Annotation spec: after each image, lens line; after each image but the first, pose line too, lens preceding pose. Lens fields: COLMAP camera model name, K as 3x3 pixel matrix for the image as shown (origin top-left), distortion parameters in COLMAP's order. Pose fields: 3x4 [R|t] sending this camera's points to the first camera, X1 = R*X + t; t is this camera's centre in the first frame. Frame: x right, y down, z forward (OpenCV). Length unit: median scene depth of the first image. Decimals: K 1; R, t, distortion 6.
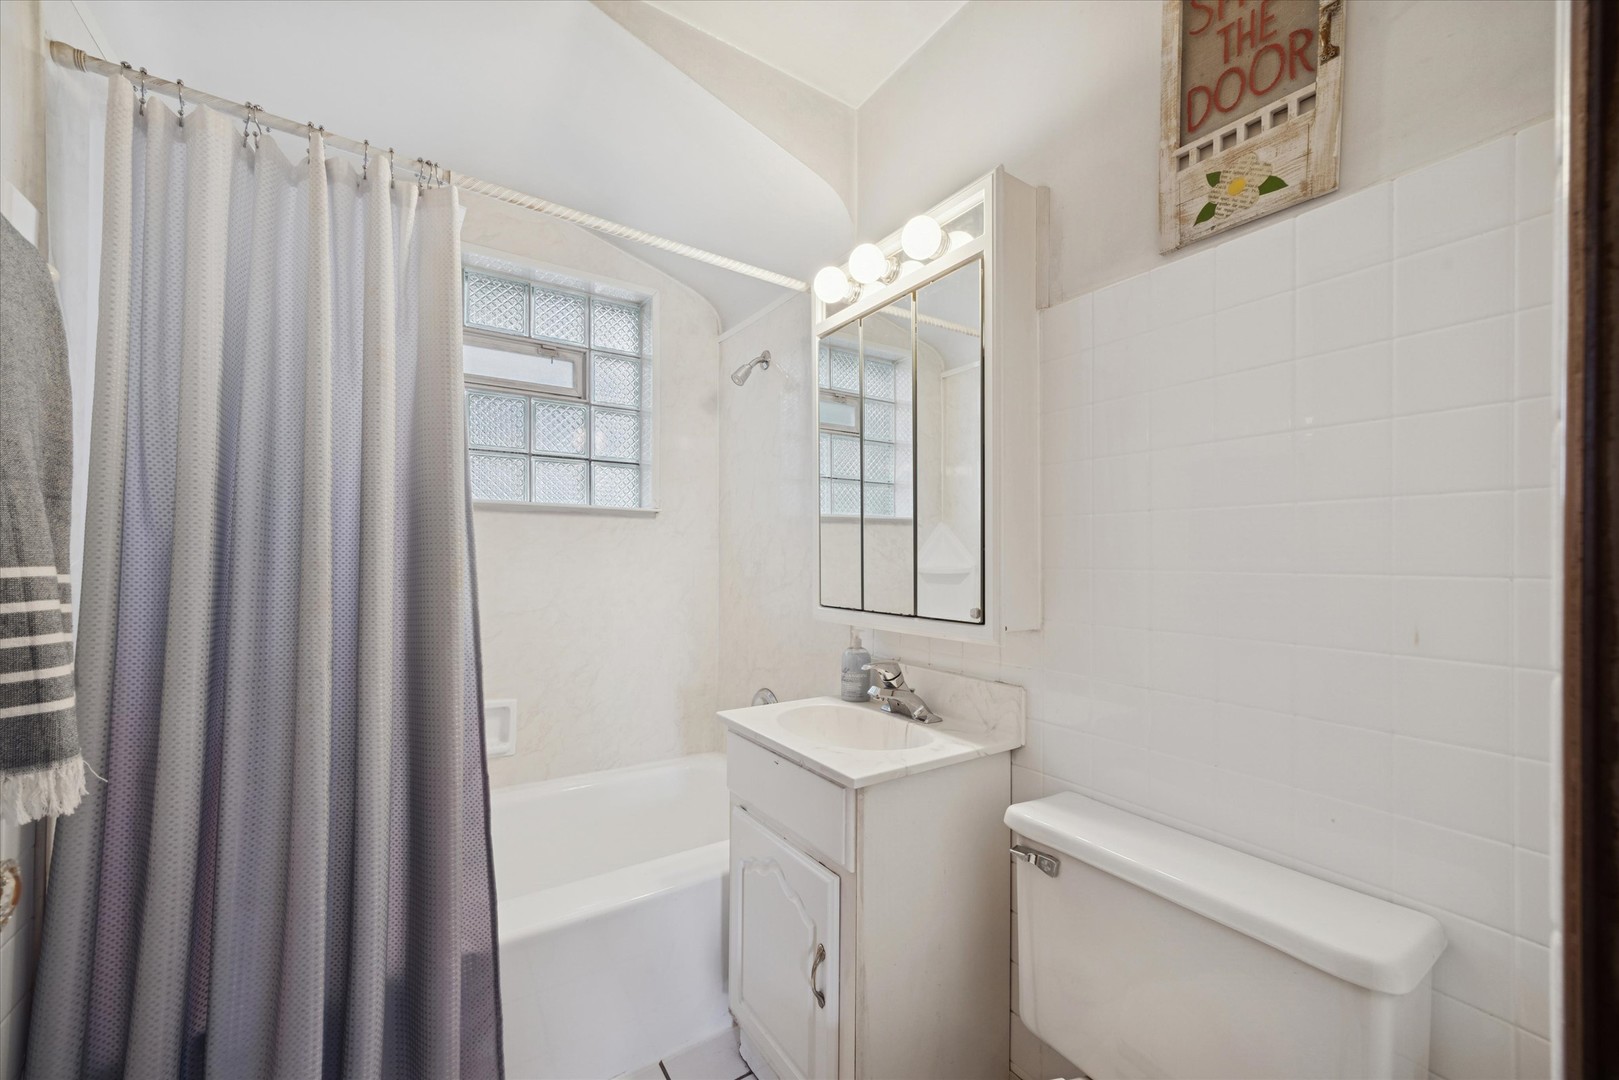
lens RADIAL K [[623.6, 0, 797.6], [0, 623.6, 539.5], [0, 0, 1]] dist [-0.000667, -0.000048]
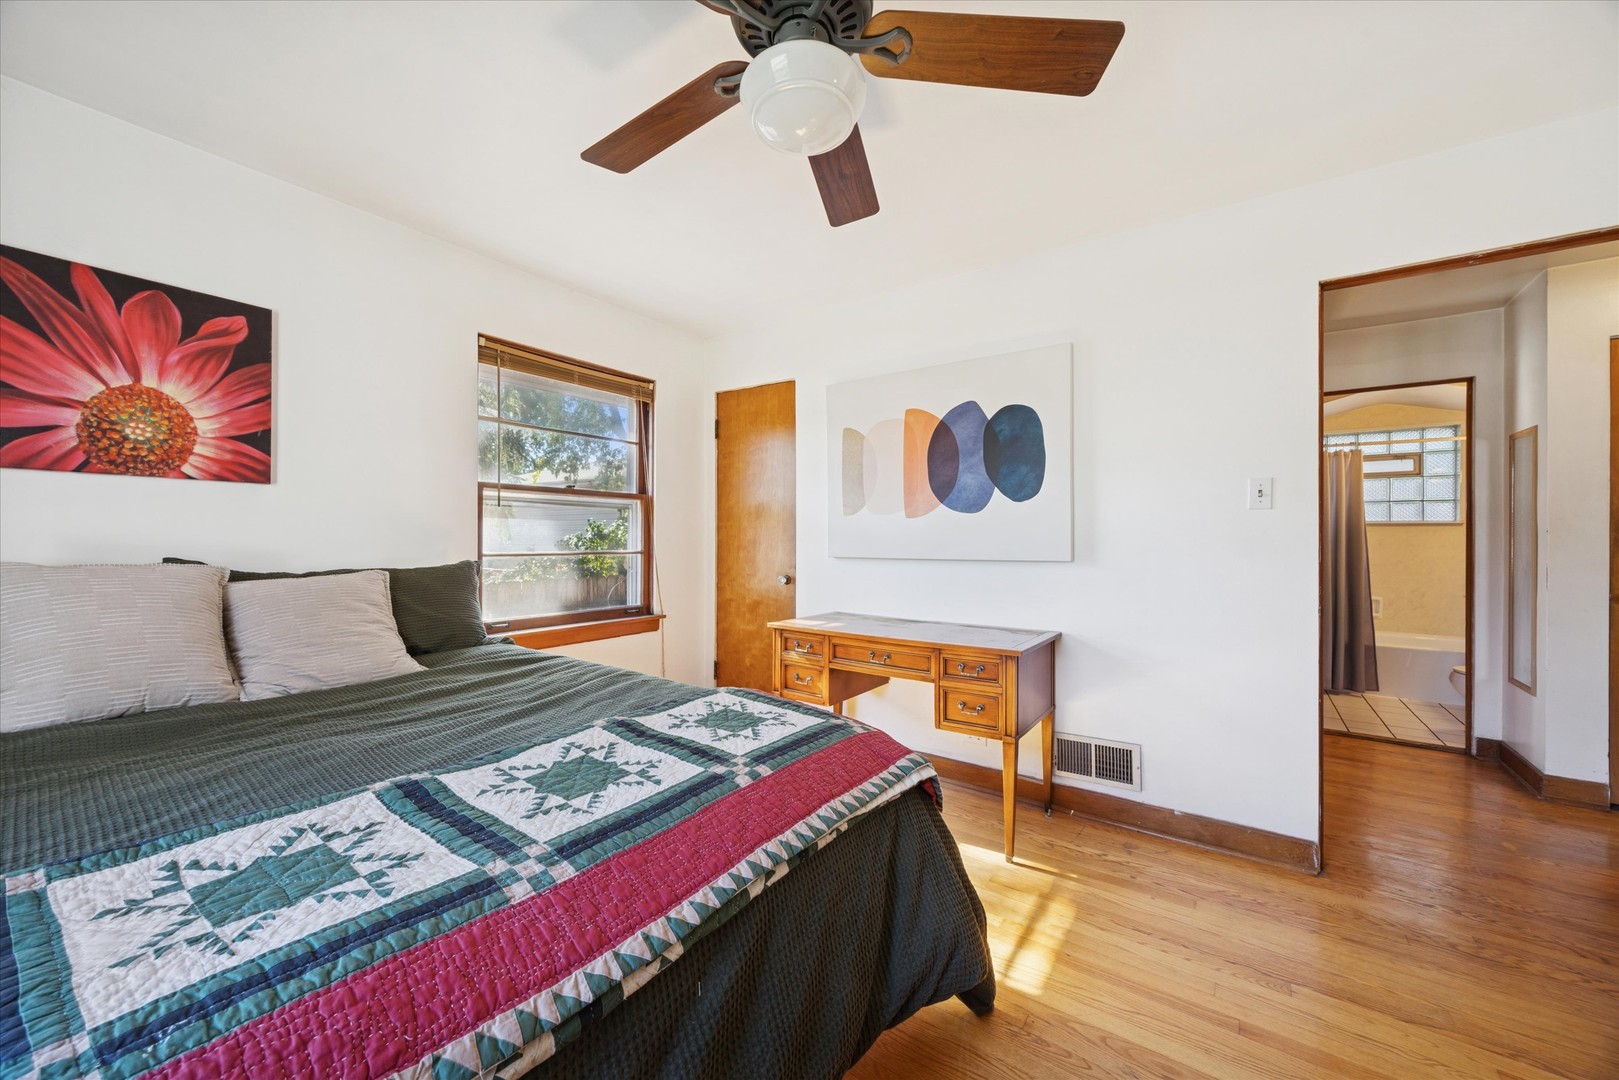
lens RADIAL K [[623.6, 0, 797.6], [0, 623.6, 539.5], [0, 0, 1]] dist [-0.000667, -0.000048]
pose [[0.372250, -0.000968, -0.928132, 1.010215], [0.004190, 0.999991, 0.000637, 0.016457], [0.928123, -0.004126, 0.372250, -2.153131]]
